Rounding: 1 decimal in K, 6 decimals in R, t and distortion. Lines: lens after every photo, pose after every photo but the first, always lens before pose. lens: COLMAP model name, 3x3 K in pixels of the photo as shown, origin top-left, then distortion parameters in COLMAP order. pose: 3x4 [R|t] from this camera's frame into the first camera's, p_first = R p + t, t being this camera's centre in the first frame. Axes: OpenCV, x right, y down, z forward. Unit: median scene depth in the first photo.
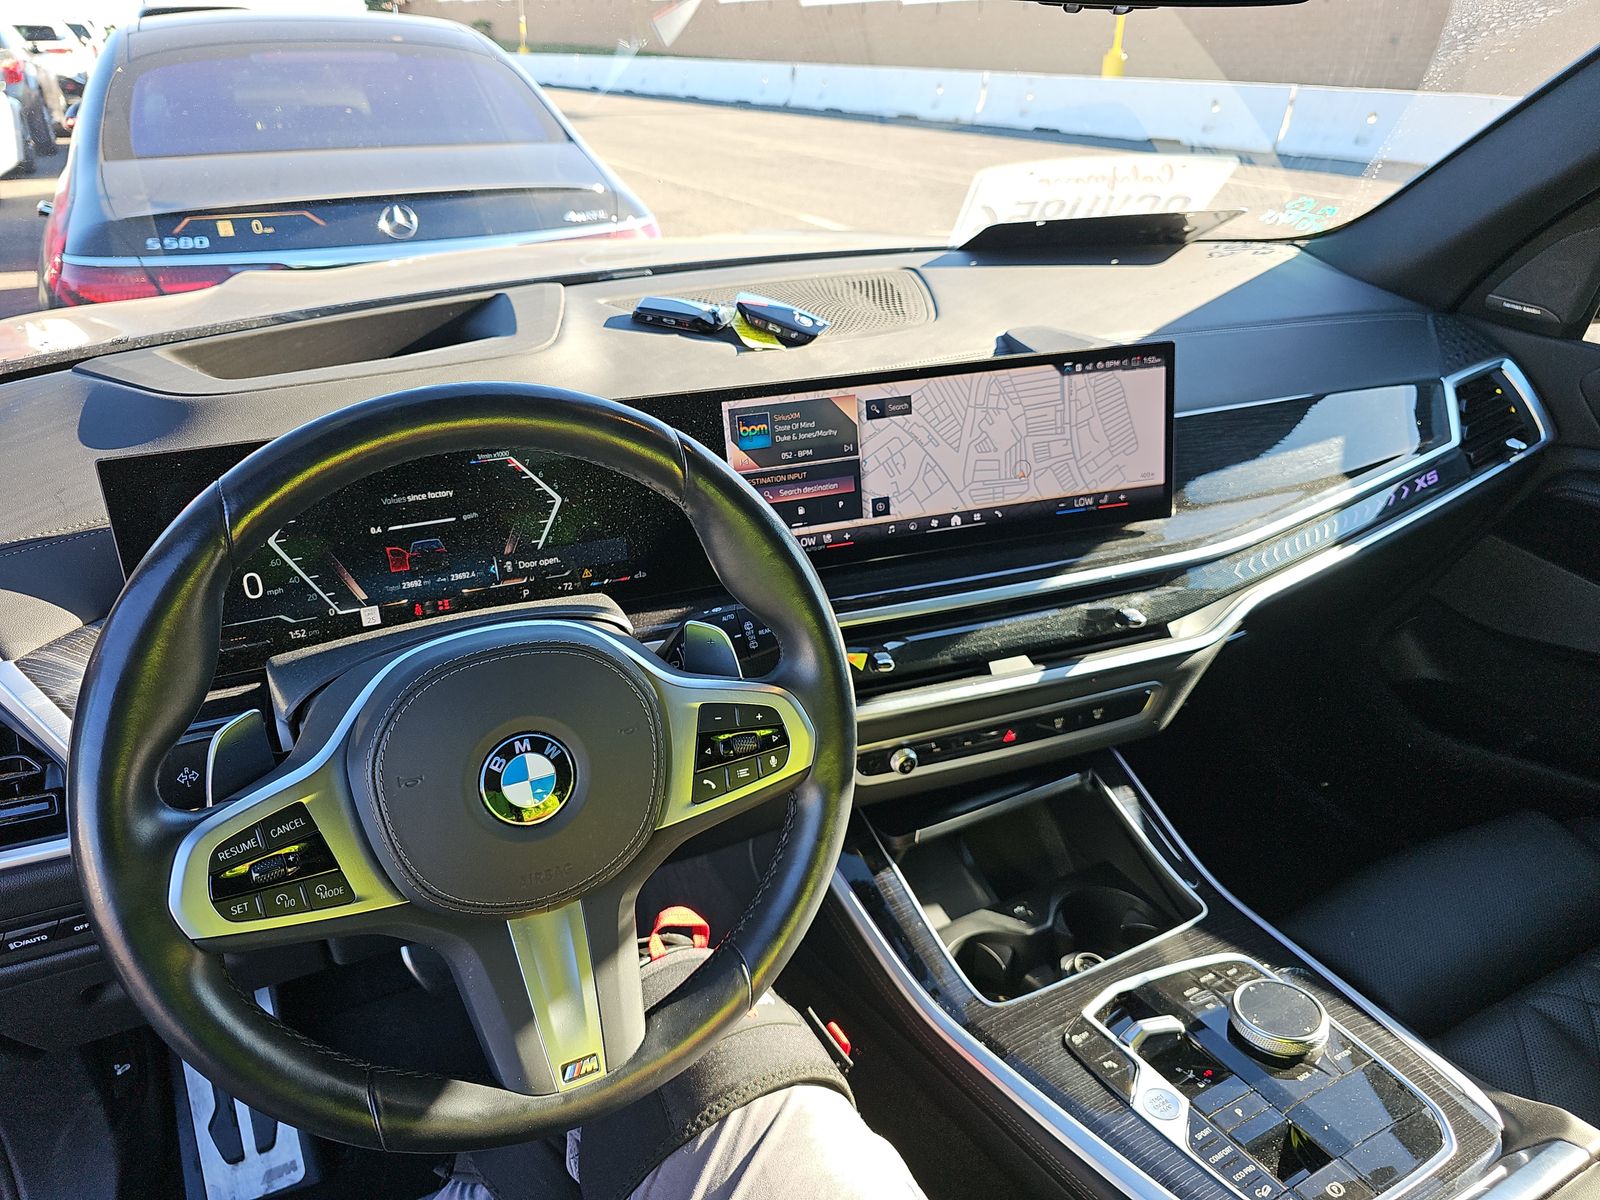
lens RADIAL K [[1053.2, 0, 794.3], [0, 1053.2, 595.0], [0, 0, 1]] dist [0.037563, -0.048566]
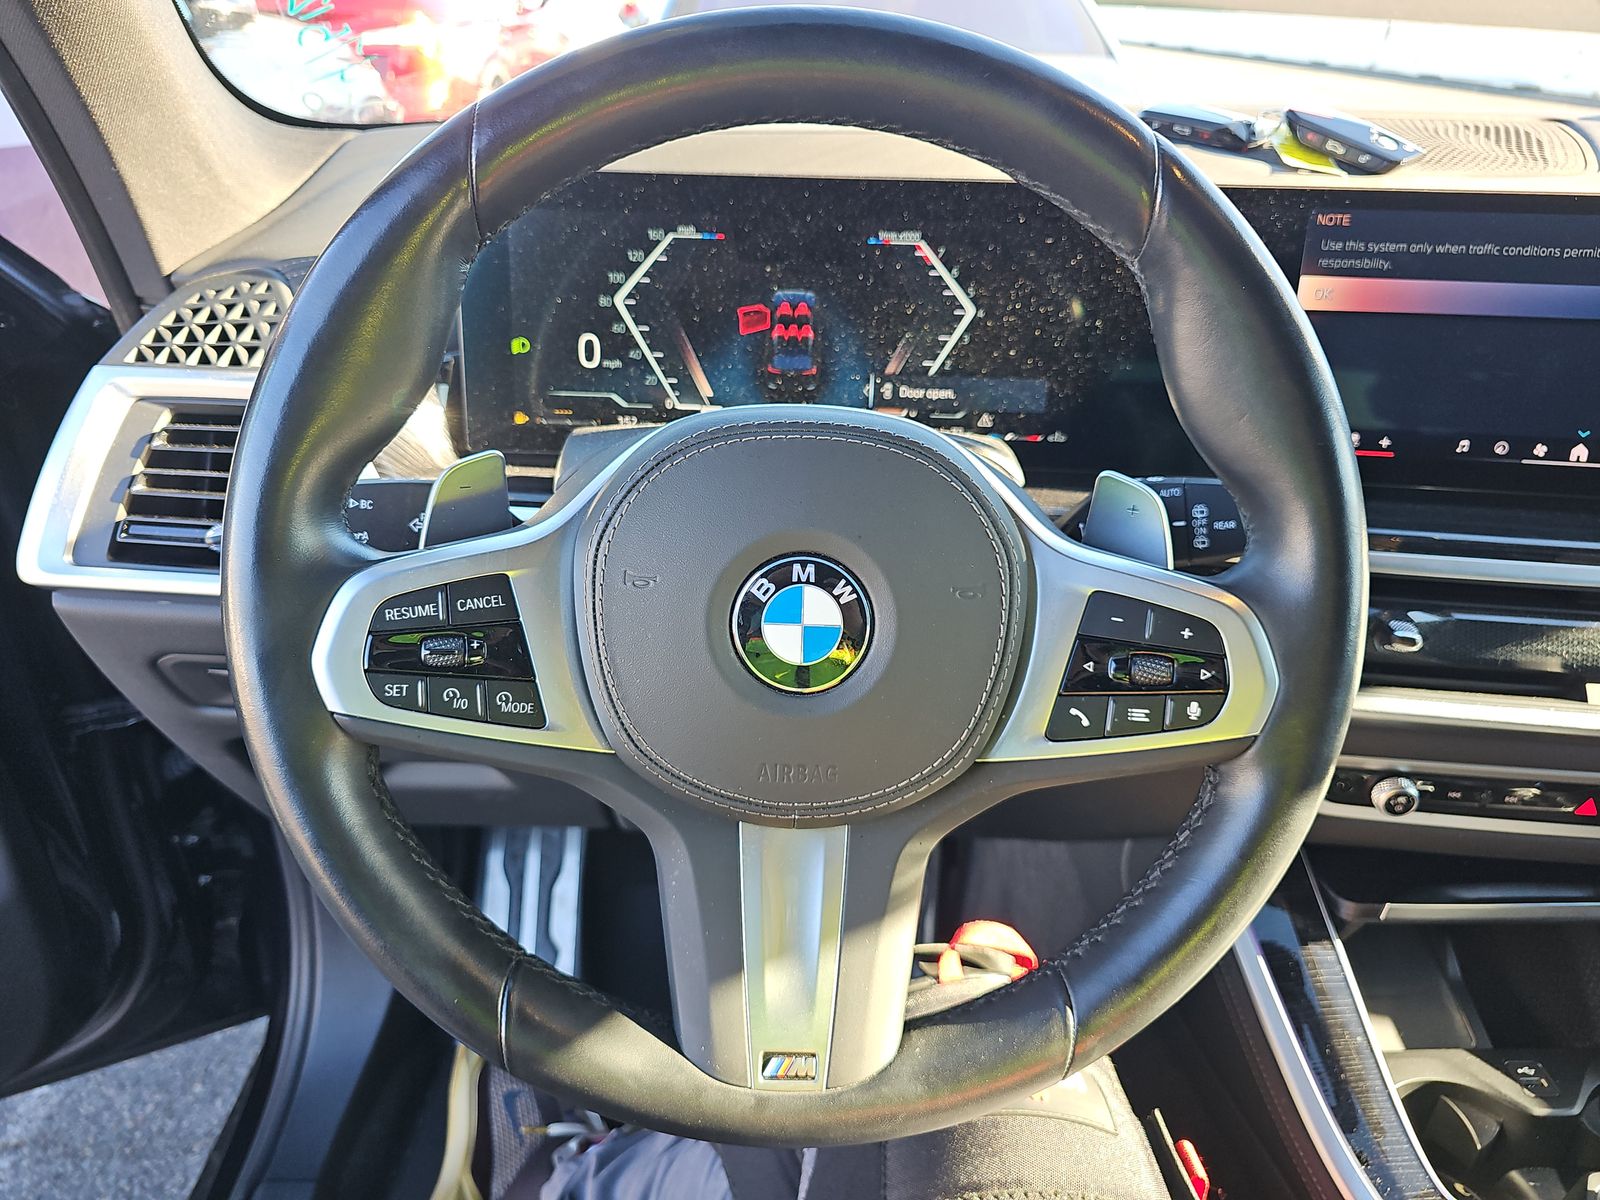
lens RADIAL K [[1053.2, 0, 794.3], [0, 1053.2, 595.0], [0, 0, 1]] dist [0.037563, -0.048566]
pose [[0.895589, 0.221298, -0.385937, -0.004851], [-0.211825, 0.974974, 0.067501, 0.091025], [0.391216, 0.021298, 0.920052, 0.315752]]
